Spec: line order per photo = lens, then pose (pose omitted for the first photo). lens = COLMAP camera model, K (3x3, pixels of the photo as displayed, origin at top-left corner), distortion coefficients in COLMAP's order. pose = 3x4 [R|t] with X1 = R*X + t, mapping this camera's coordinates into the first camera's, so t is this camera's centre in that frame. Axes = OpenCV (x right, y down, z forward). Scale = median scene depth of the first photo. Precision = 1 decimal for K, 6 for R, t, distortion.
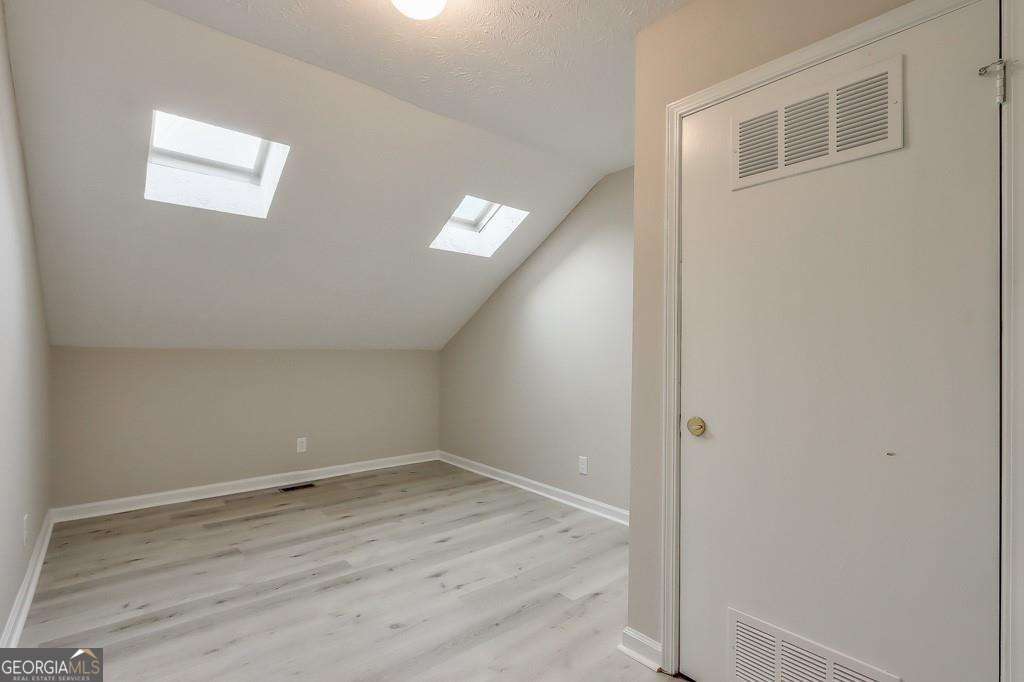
lens RADIAL K [[473.0, 0, 506.7], [0, 473.0, 347.8], [0, 0, 1]] dist [-0.001991, -0.000717]
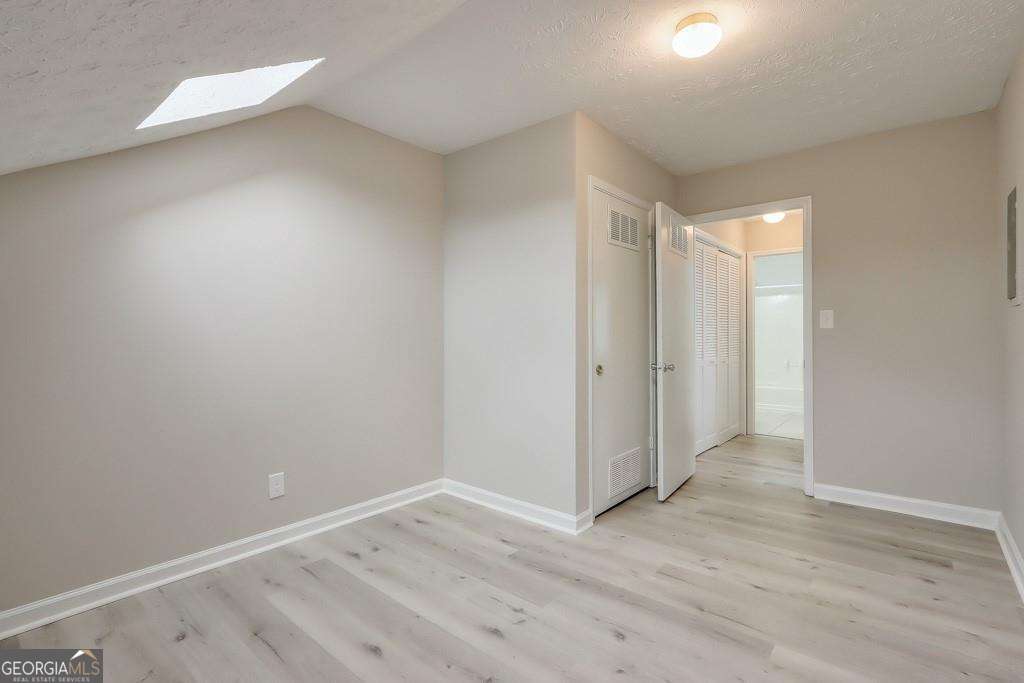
lens RADIAL K [[473.0, 0, 507.3], [0, 473.0, 334.4], [0, 0, 1]] dist [-0.001991, -0.000717]
pose [[-0.163636, -0.006843, 0.986497, -0.872341], [-0.001894, 0.999976, 0.006622, 0.016922], [-0.986519, -0.000785, -0.163645, 1.108104]]
